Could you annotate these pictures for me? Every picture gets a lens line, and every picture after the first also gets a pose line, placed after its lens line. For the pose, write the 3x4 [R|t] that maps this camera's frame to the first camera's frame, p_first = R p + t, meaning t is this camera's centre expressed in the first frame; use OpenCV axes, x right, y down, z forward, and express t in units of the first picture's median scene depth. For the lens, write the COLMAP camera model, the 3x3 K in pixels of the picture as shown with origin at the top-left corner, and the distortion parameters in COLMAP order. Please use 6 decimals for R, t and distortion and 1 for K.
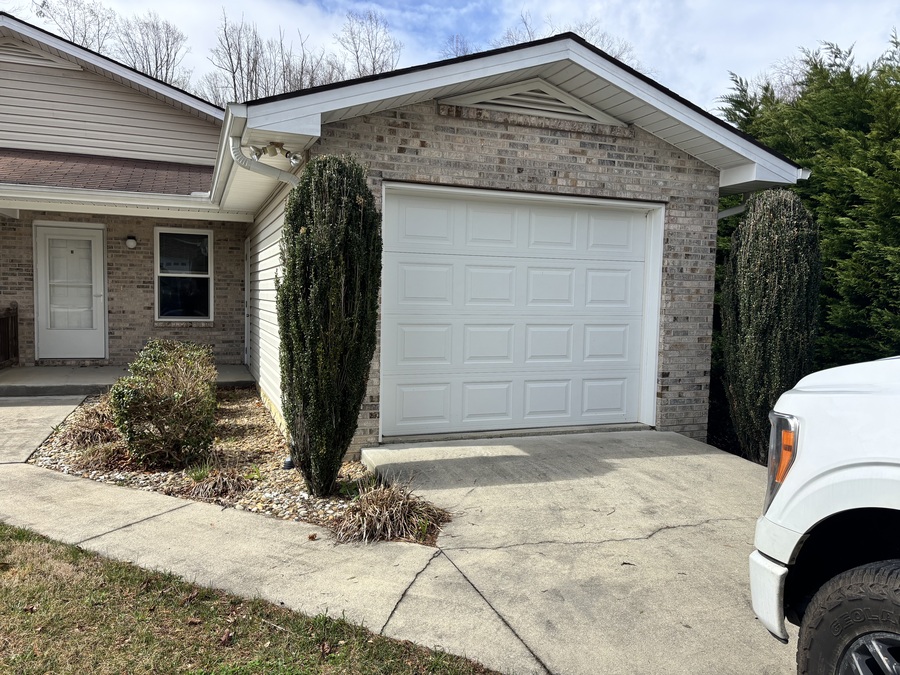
lens RADIAL K [[682.7, 0, 450.1], [0, 682.7, 340.5], [0, 0, 1]] dist [0.038693, -0.035855]
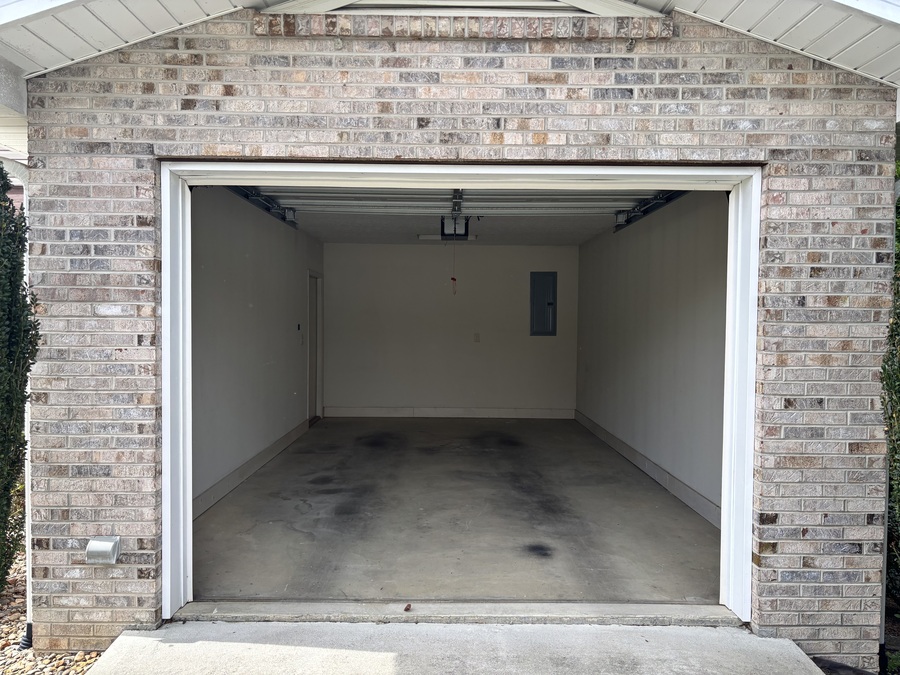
lens RADIAL K [[682.7, 0, 454.0], [0, 682.7, 332.9], [0, 0, 1]] dist [0.038693, -0.035855]
pose [[0.934720, -0.002332, -0.355376, 0.298540], [-0.011746, 0.999229, -0.037452, -0.063613], [0.355190, 0.039181, 0.933973, 0.496185]]
